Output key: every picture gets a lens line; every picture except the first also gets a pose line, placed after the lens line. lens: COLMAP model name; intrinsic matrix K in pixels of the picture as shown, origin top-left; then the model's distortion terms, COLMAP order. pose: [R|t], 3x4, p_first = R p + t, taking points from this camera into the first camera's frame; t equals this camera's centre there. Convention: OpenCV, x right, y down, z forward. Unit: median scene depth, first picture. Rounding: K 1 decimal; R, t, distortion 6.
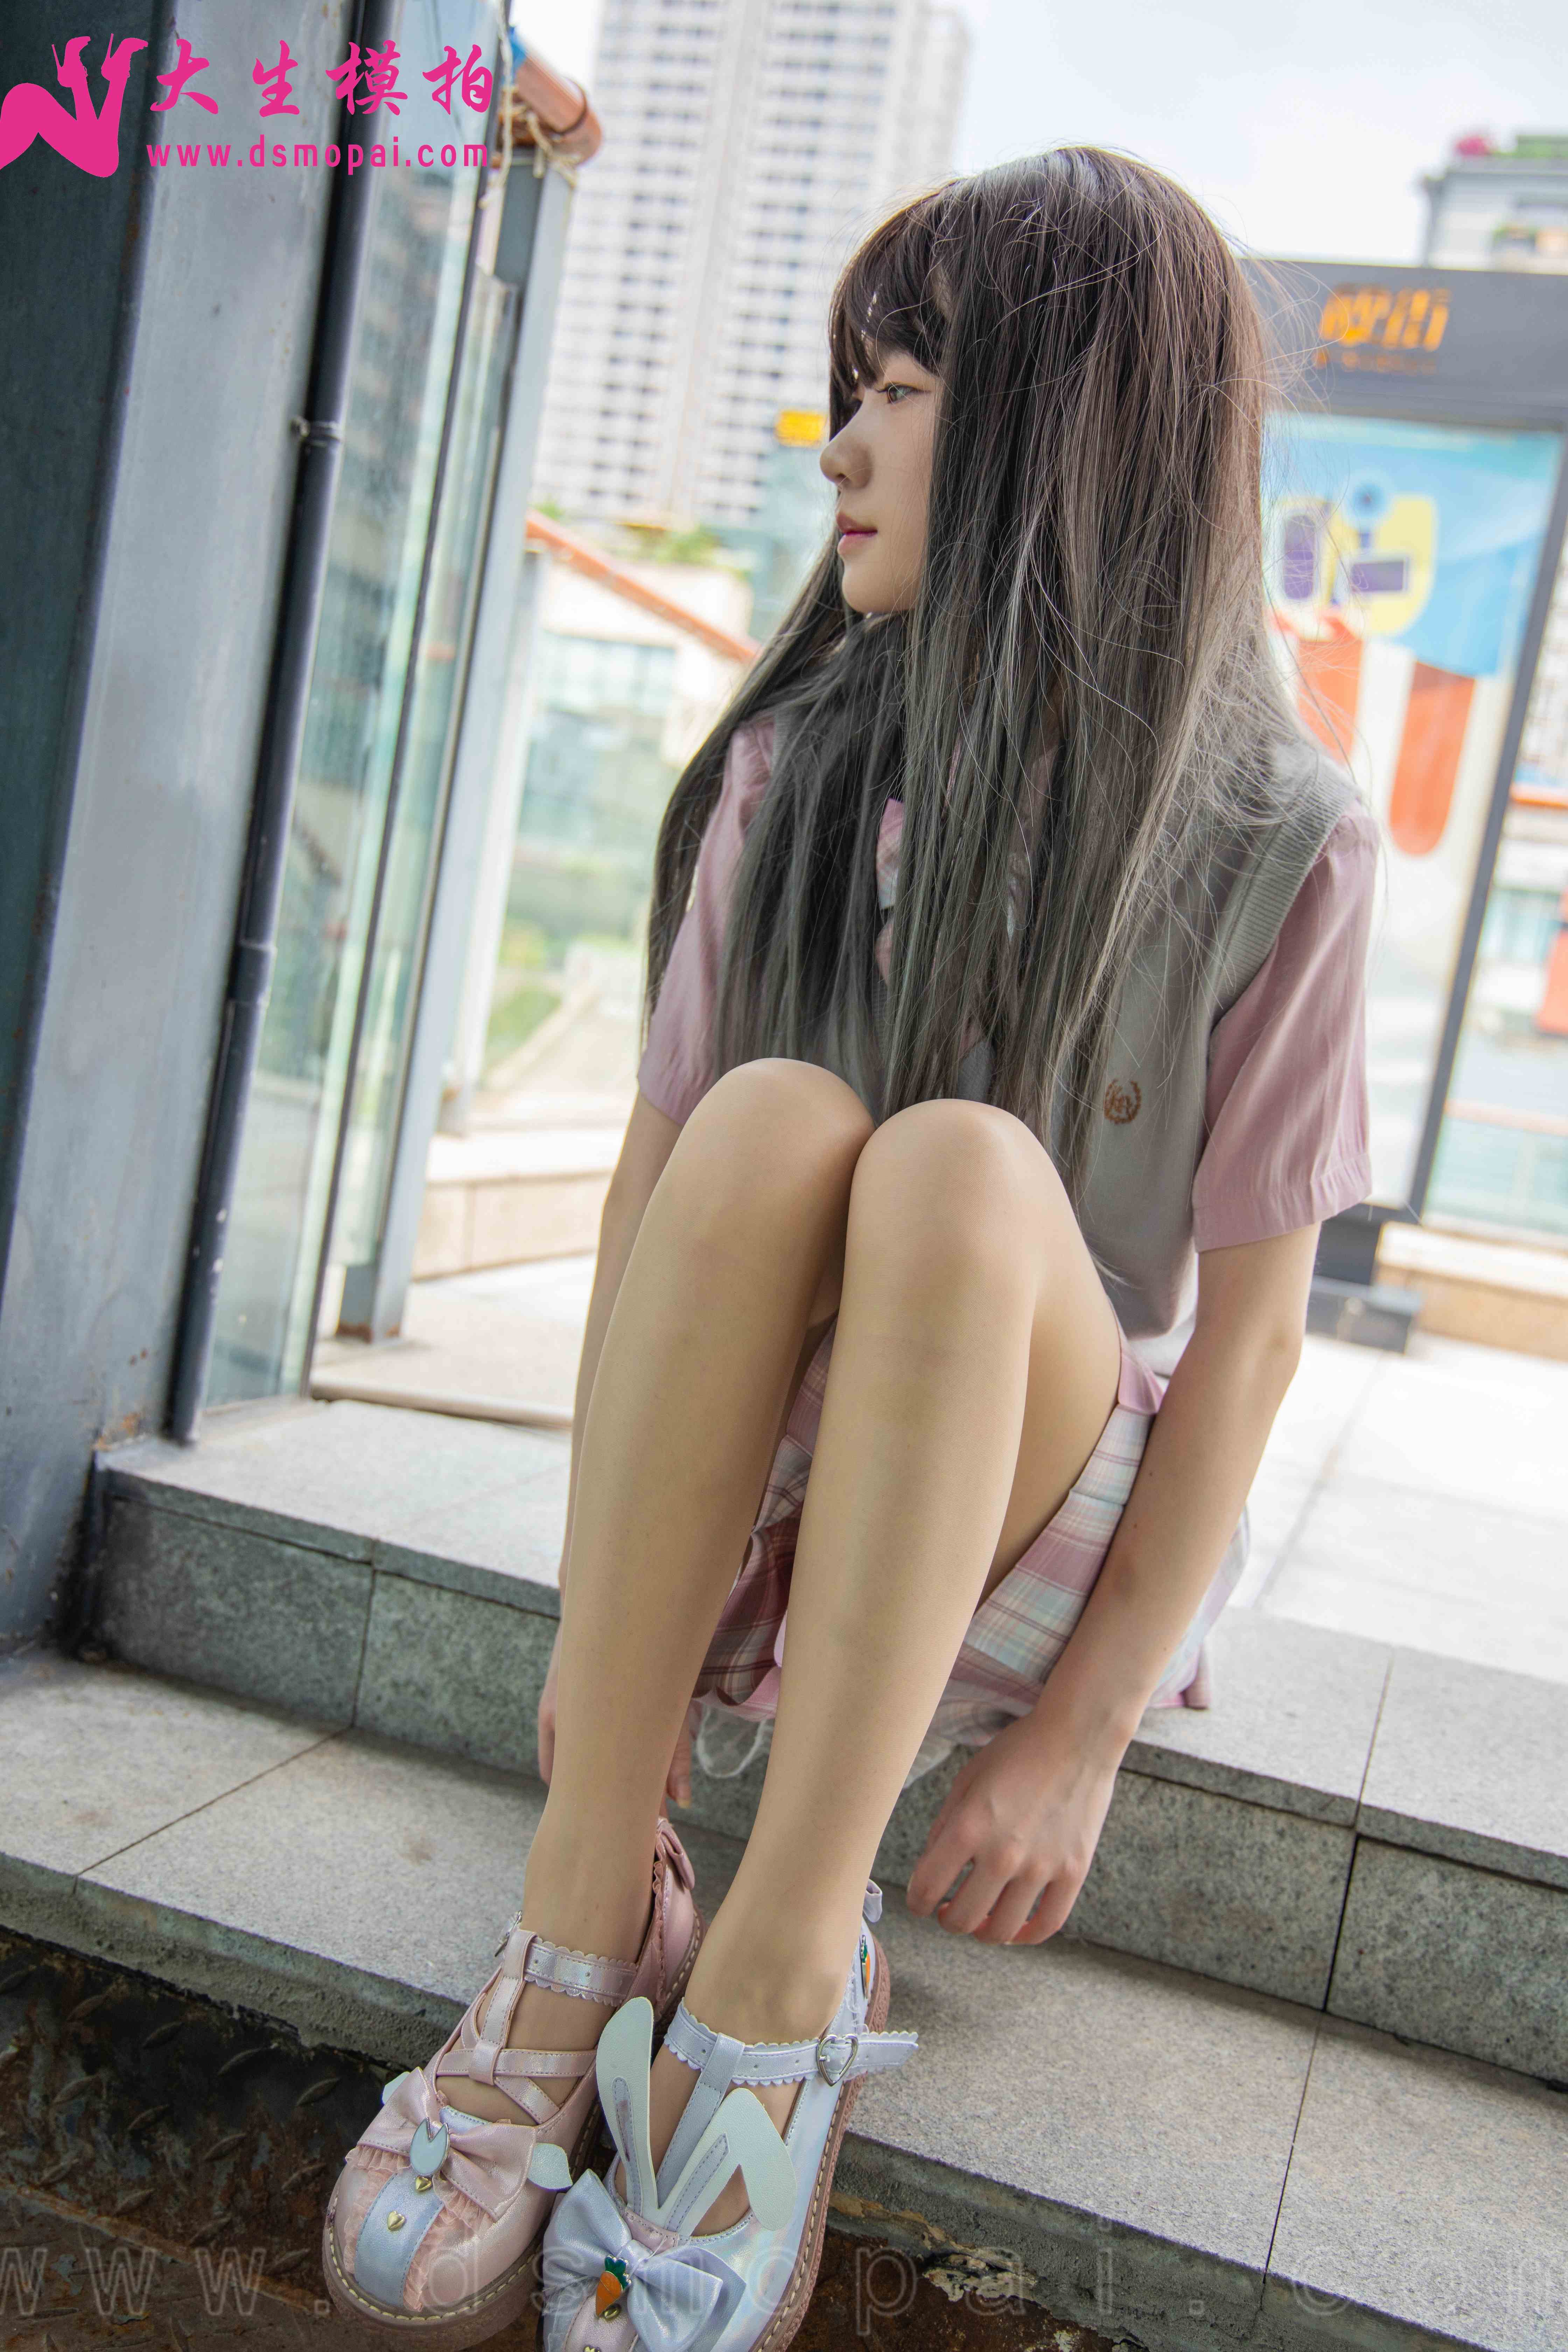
lens RADIAL K [[2256.1, 0, 769.0], [0, 2256.1, 1187.2], [0, 0, 1]] dist [0.052294, 0.000000]
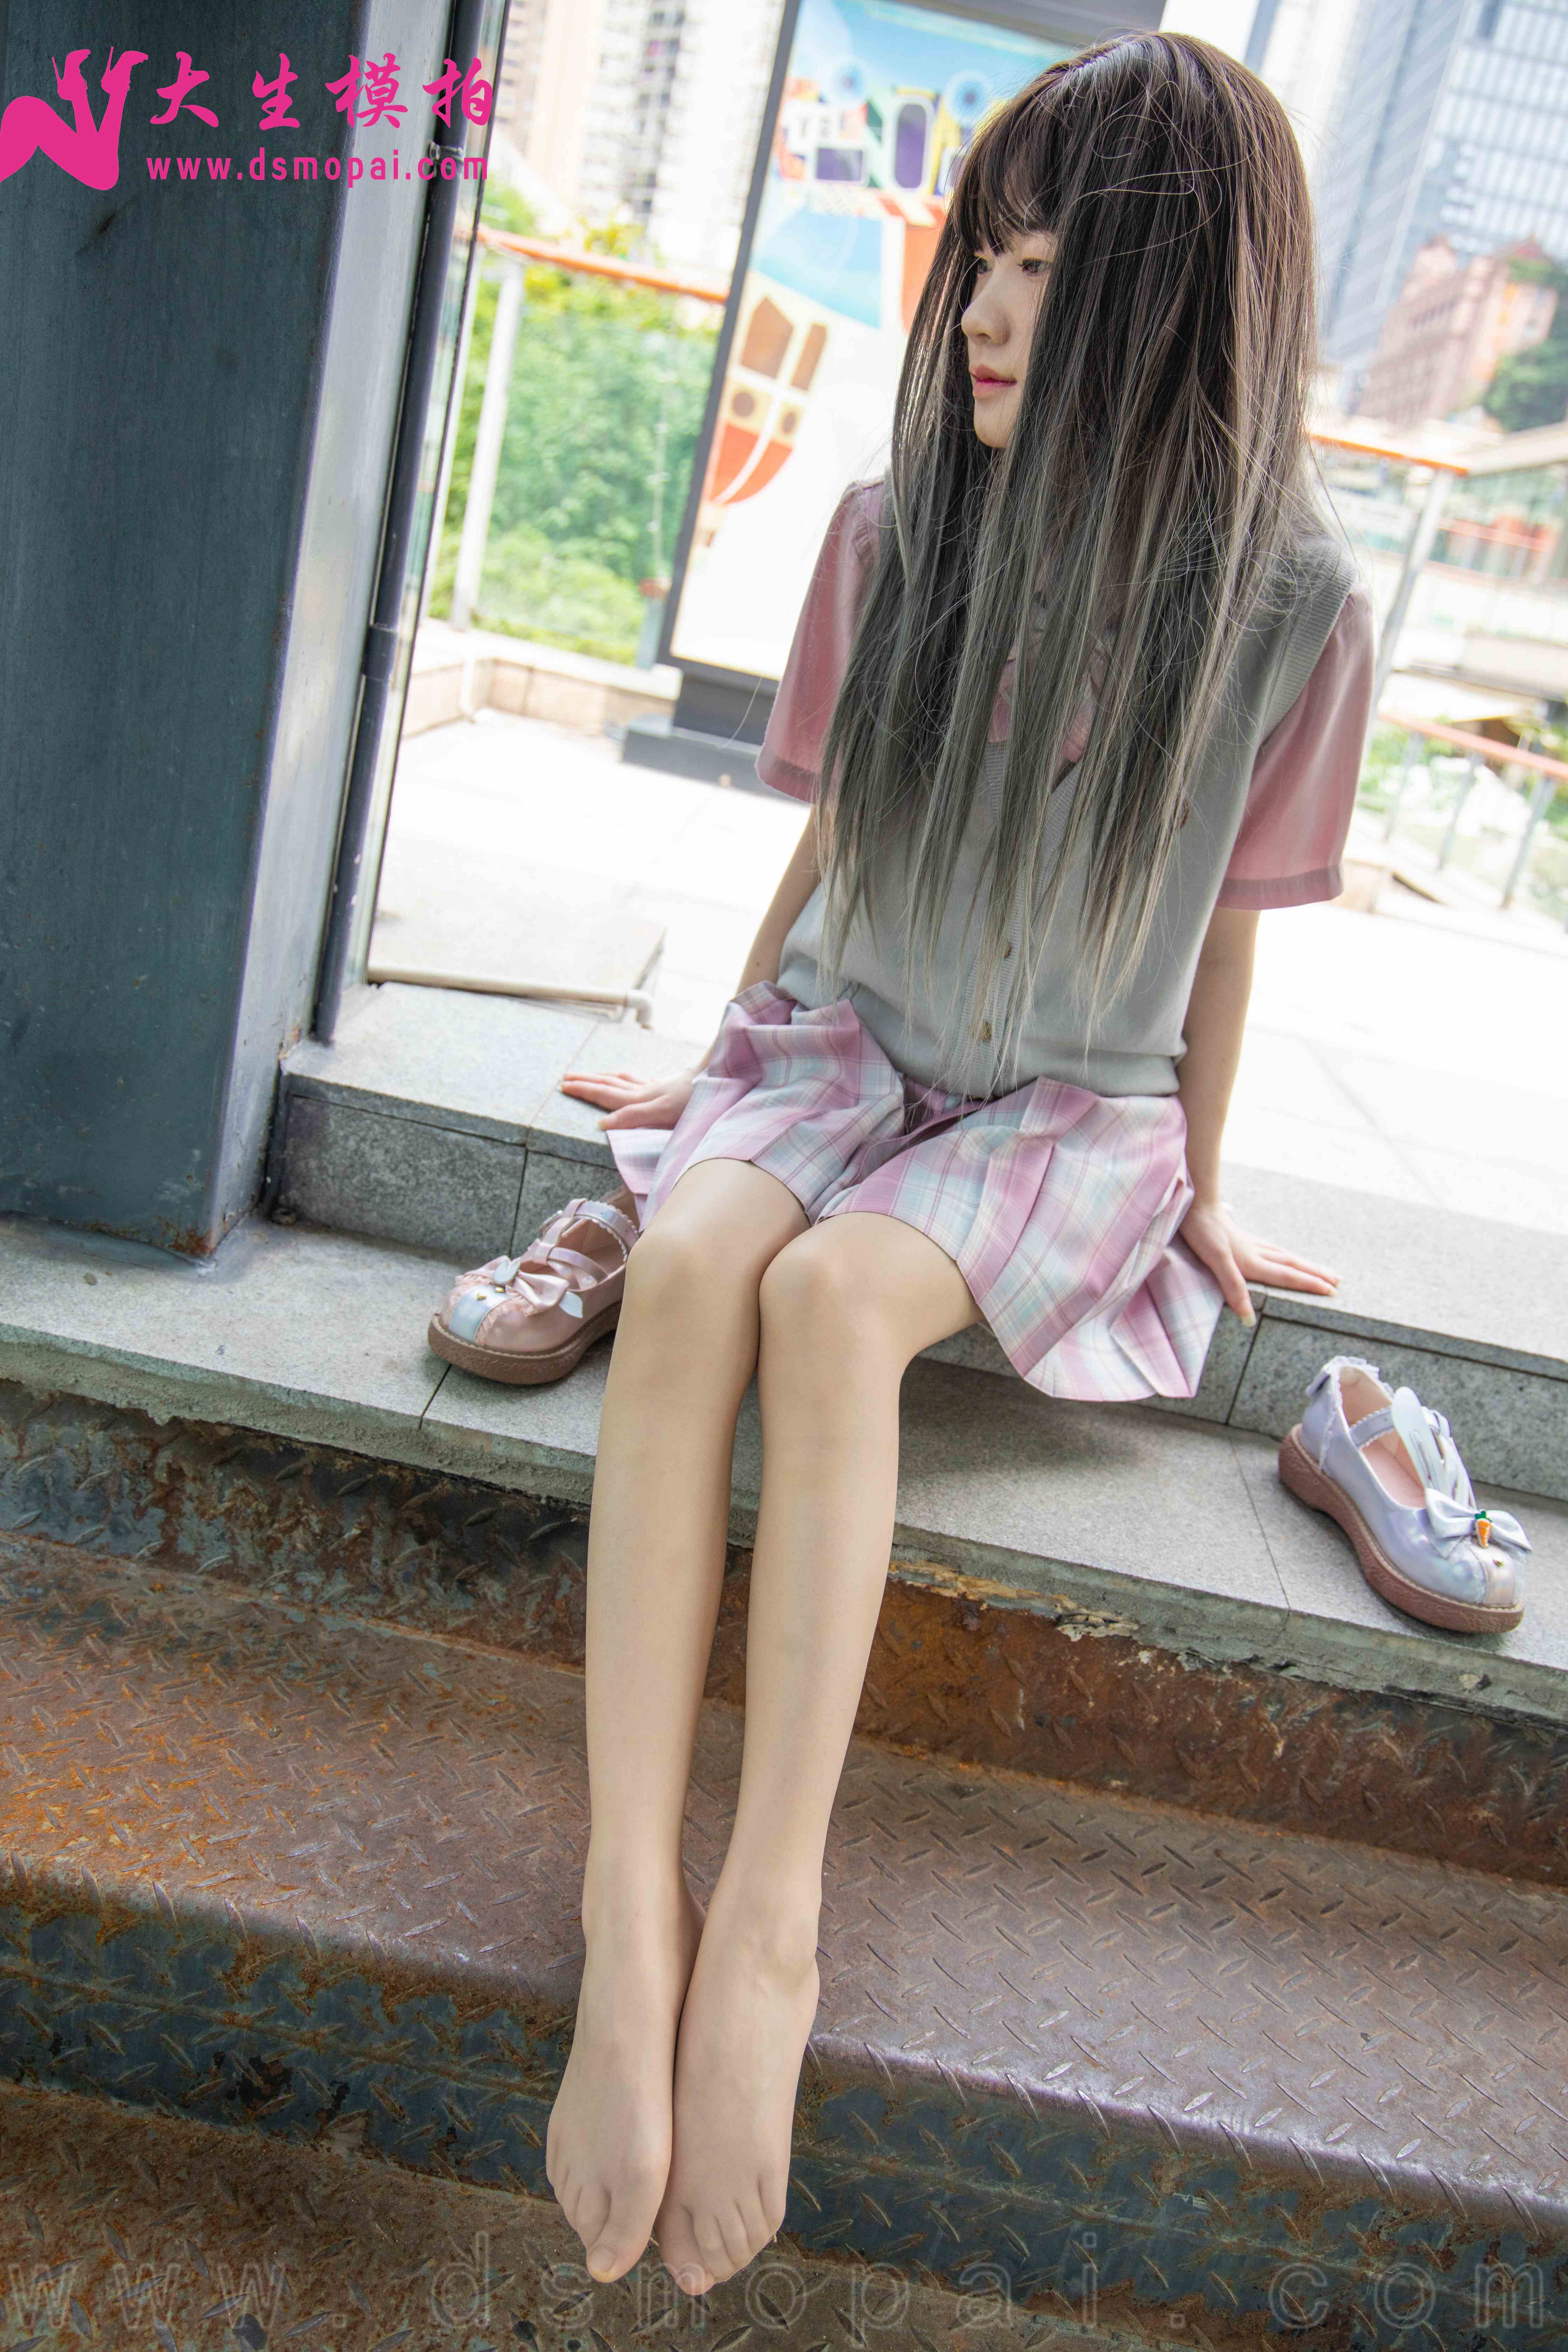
lens RADIAL K [[1873.0, 0, 766.4], [0, 1873.0, 1167.9], [0, 0, 1]] dist [-0.038239, 0.061654]
pose [[0.966457, -0.045528, 0.252760, -0.356062], [-0.027797, 0.959839, 0.279172, -0.138190], [-0.255319, -0.276833, 0.926378, -0.020932]]
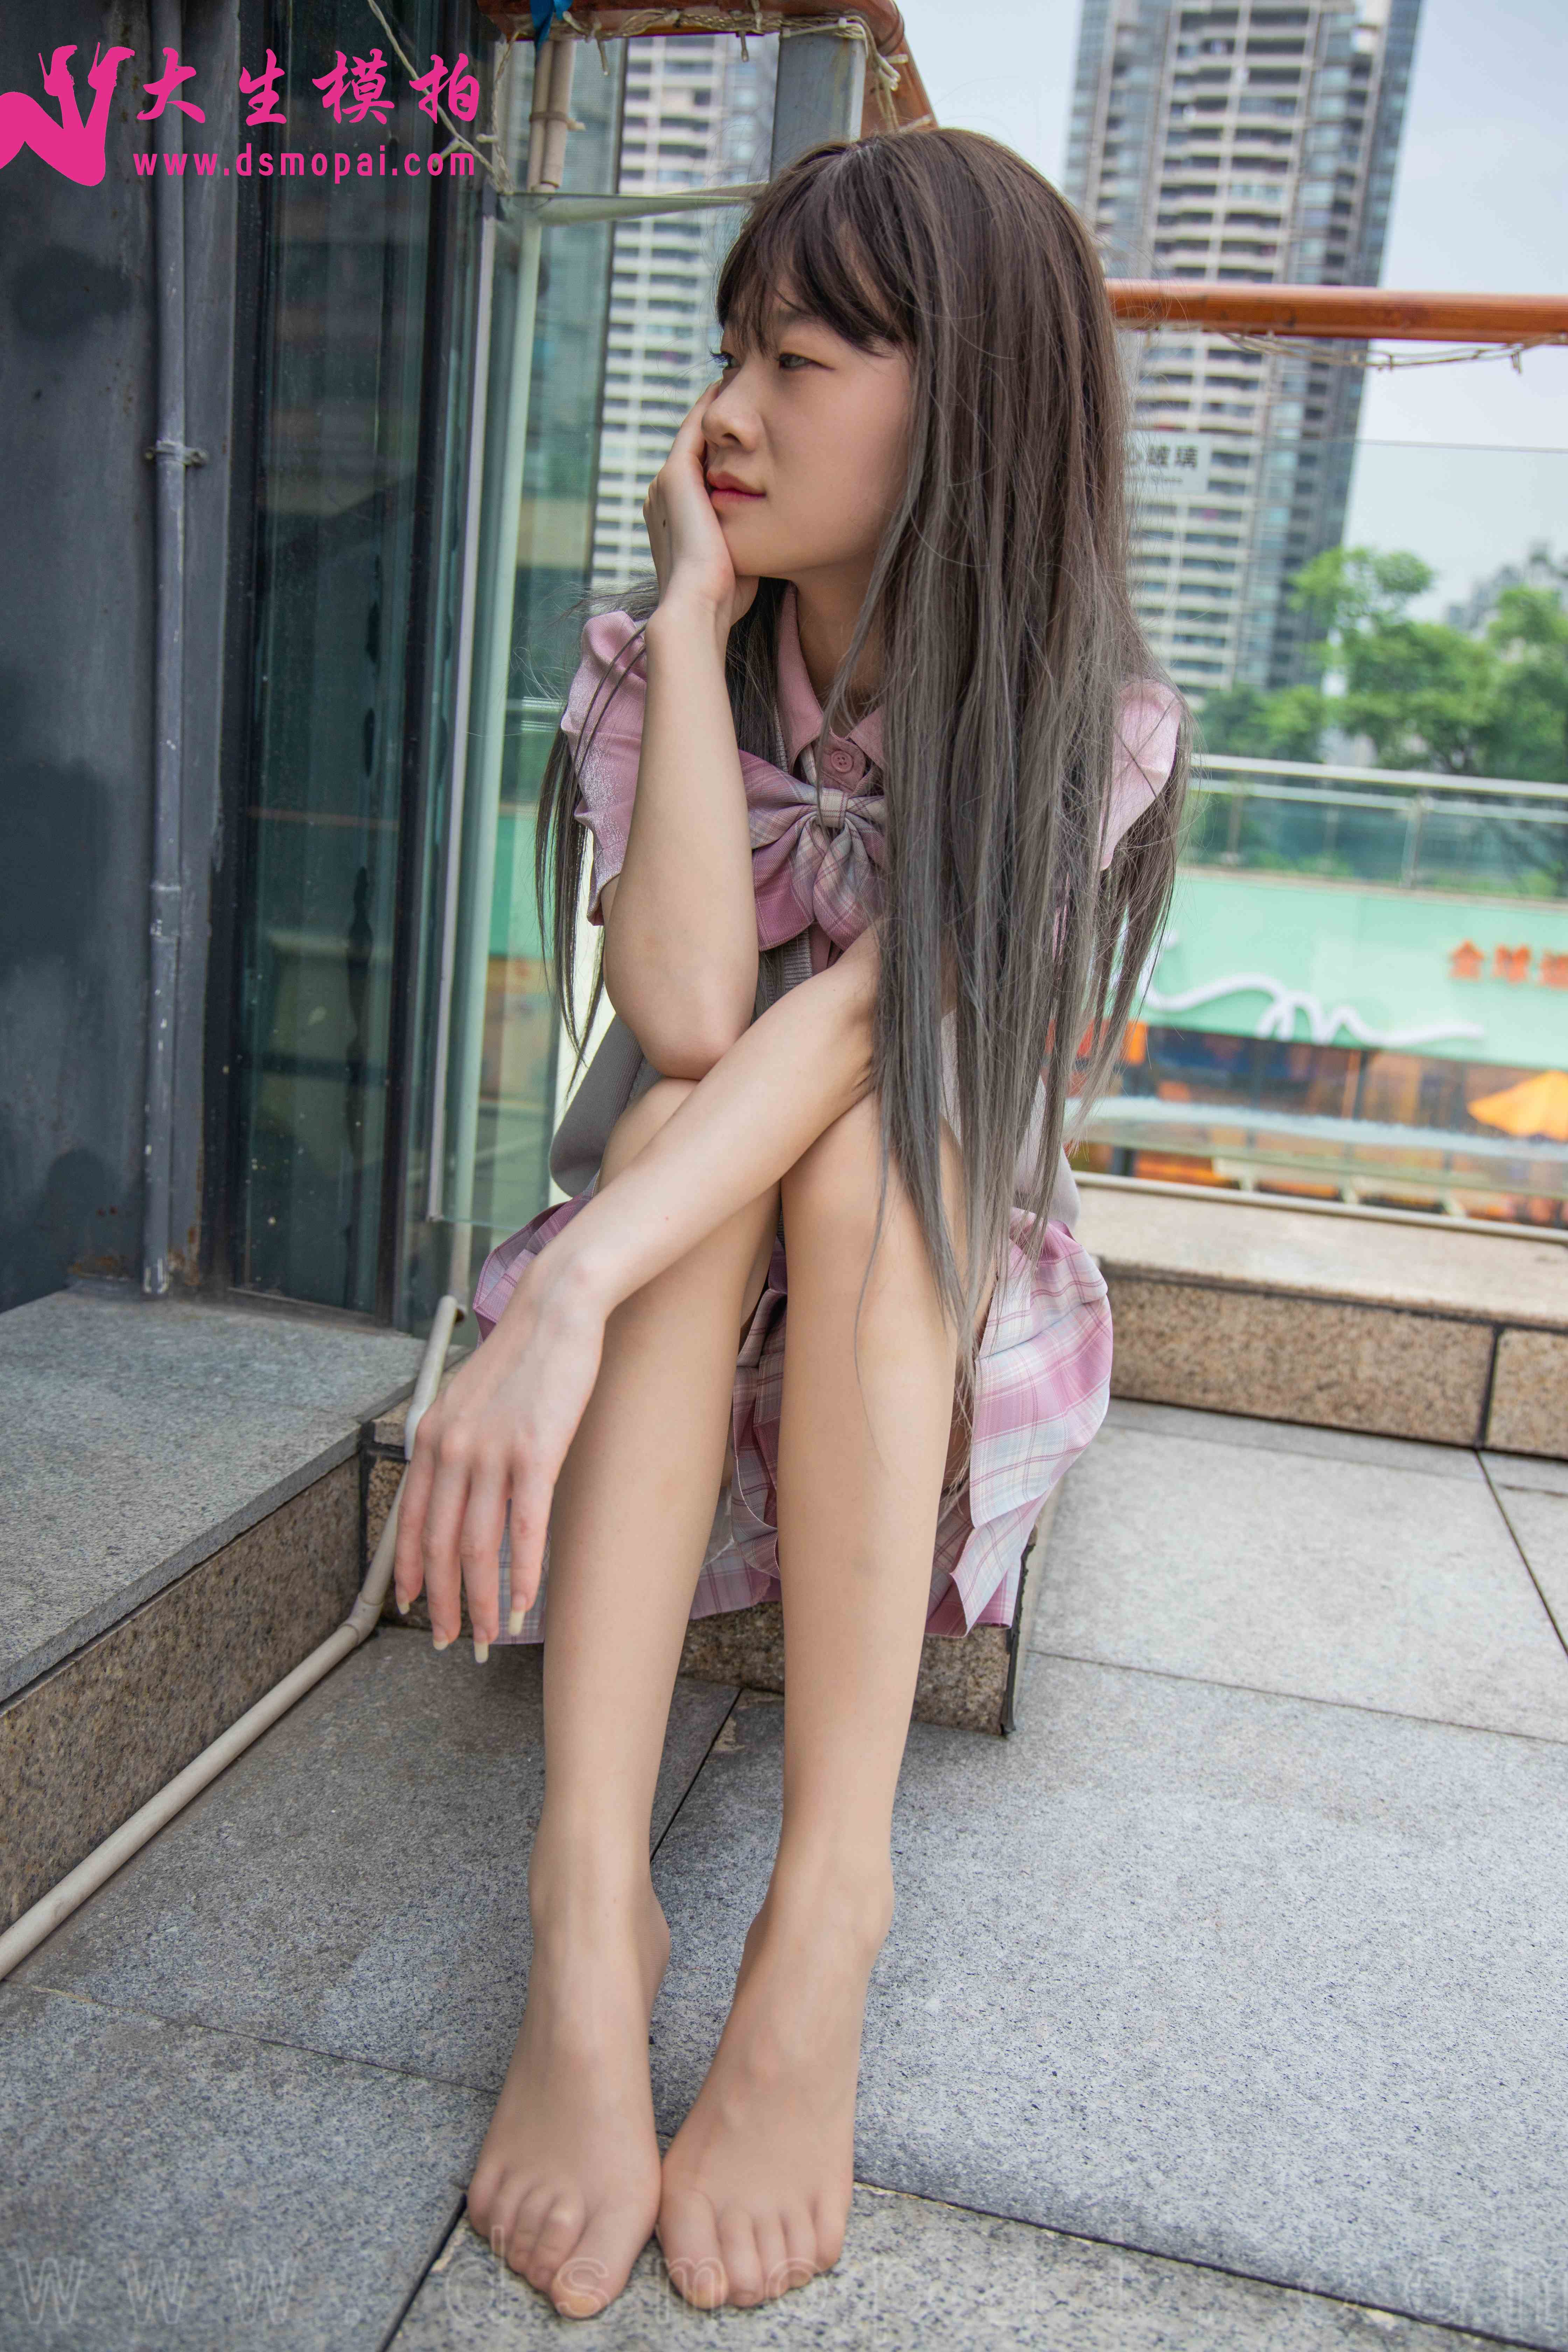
lens RADIAL K [[1973.7, 0, 791.2], [0, 1973.7, 1180.1], [0, 0, 1]] dist [-0.039296, 0.089136]
pose [[0.120211, 0.035075, -0.992129, 1.052651], [-0.161318, 0.986783, 0.015340, -0.026638], [0.979554, 0.158204, 0.124280, 1.496338]]
